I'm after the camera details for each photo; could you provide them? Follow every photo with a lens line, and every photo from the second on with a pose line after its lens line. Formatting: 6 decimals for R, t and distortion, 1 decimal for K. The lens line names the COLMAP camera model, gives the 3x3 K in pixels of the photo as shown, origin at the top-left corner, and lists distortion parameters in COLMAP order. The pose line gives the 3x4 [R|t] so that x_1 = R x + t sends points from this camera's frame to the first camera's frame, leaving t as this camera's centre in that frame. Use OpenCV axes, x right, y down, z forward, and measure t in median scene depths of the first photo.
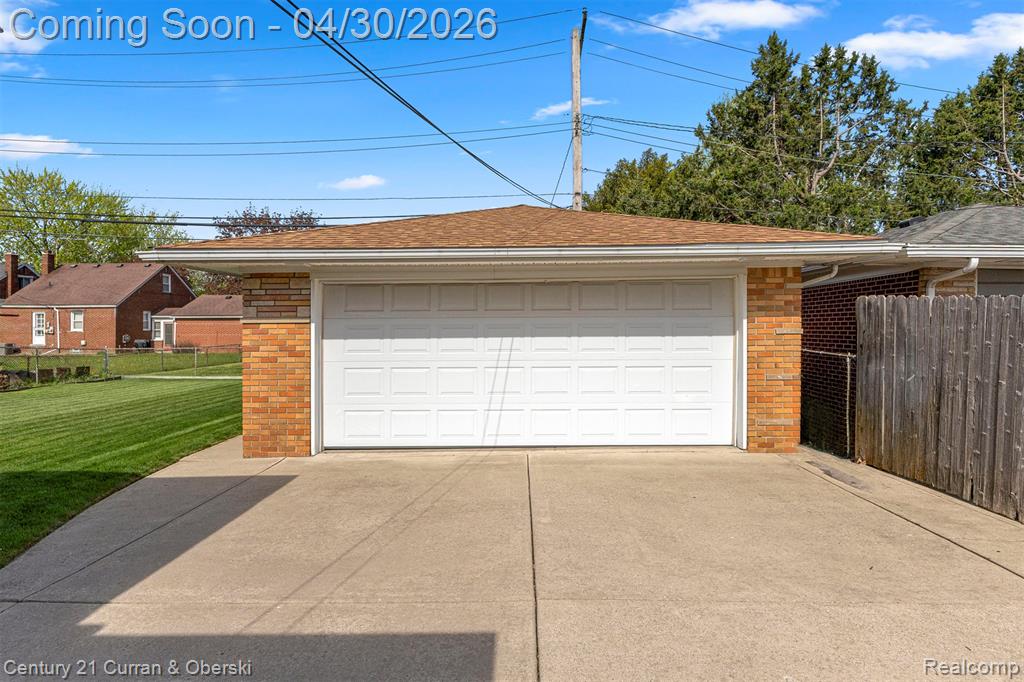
lens RADIAL K [[560.3, 0, 522.8], [0, 560.3, 323.6], [0, 0, 1]] dist [-0.002867, -0.001169]
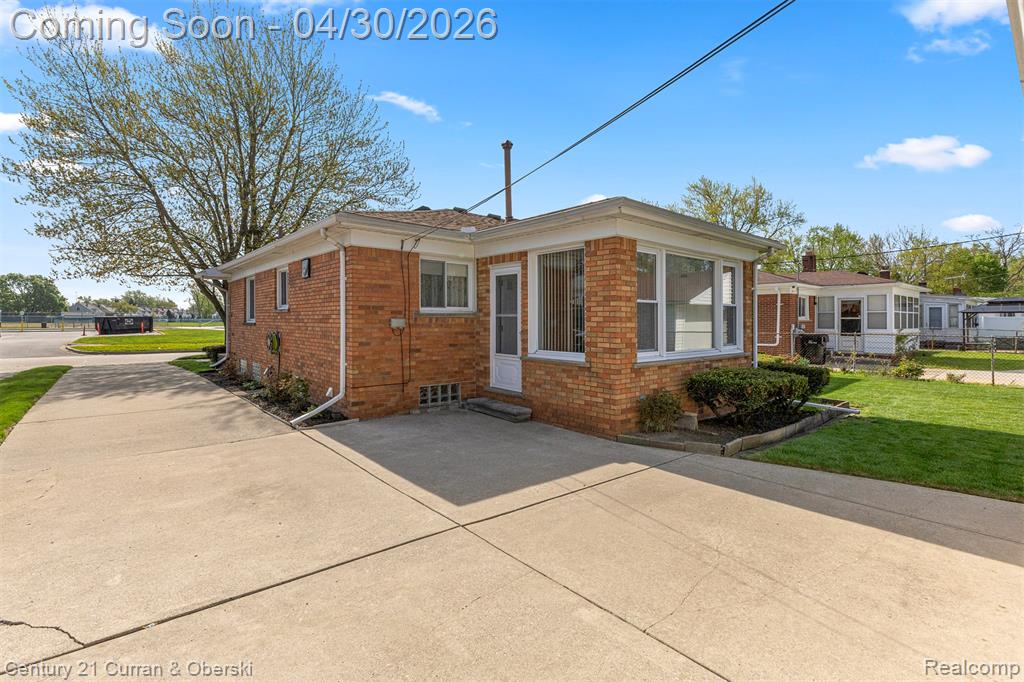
lens RADIAL K [[476.5, 0, 511.1], [0, 476.5, 323.1], [0, 0, 1]] dist [0.000961, 0.000314]
pose [[-0.759099, 0.005968, -0.650948, 0.309038], [0.004088, 0.999982, 0.004400, 0.002421], [0.650962, 0.000679, -0.759110, 0.897905]]
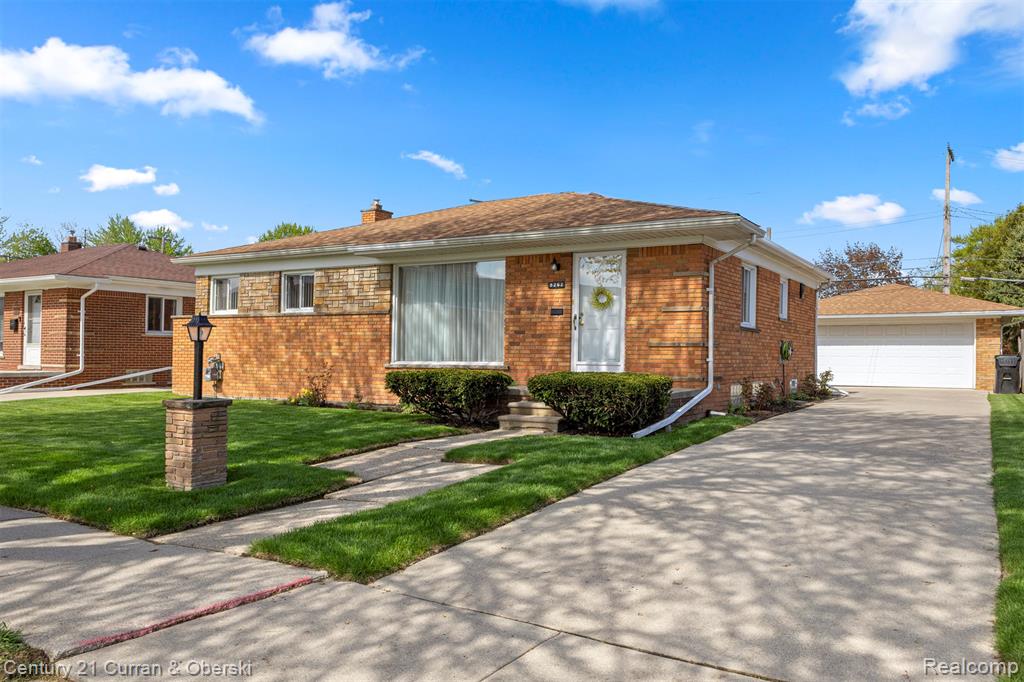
lens RADIAL K [[805.2, 0, 512.0], [0, 805.2, 341.0], [0, 0, 1]] dist [0.008692, -0.004404]
pose [[0.870240, 0.001774, -0.492626, 0.372081], [-0.004739, 0.999977, -0.004770, 0.030884], [0.492606, 0.006486, 0.870228, -3.325876]]
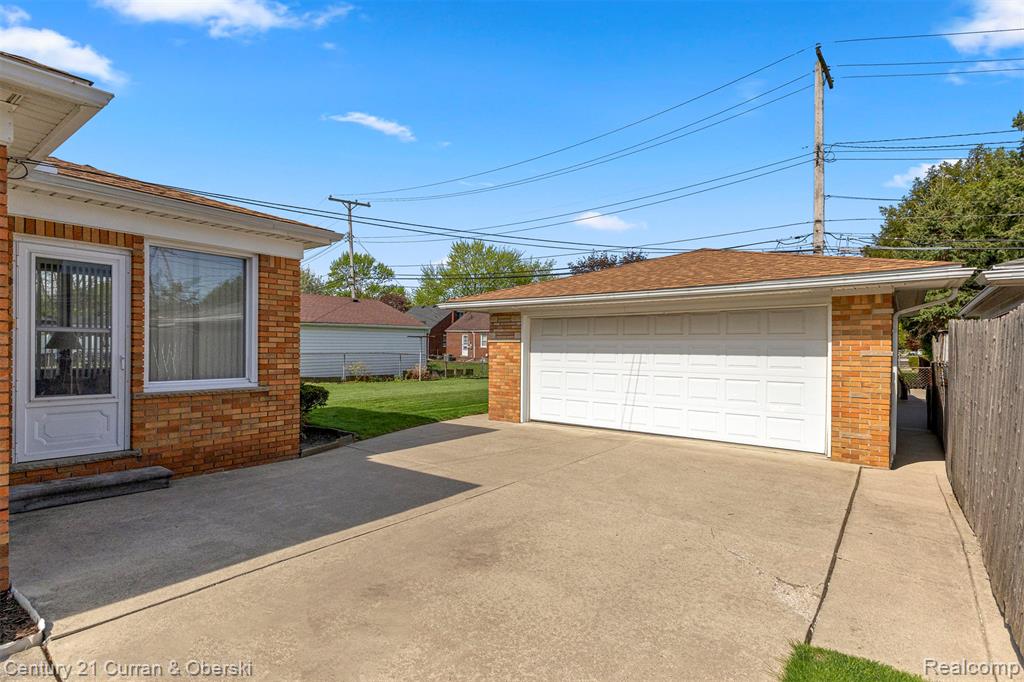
lens RADIAL K [[503.8, 0, 512.0], [0, 503.8, 341.0], [0, 0, 1]] dist [0.001655, 0.000450]
pose [[0.795724, 0.006691, -0.605622, 0.503366], [-0.010961, 0.999934, -0.003355, 0.000149], [0.605560, 0.009308, 0.795746, -0.200285]]
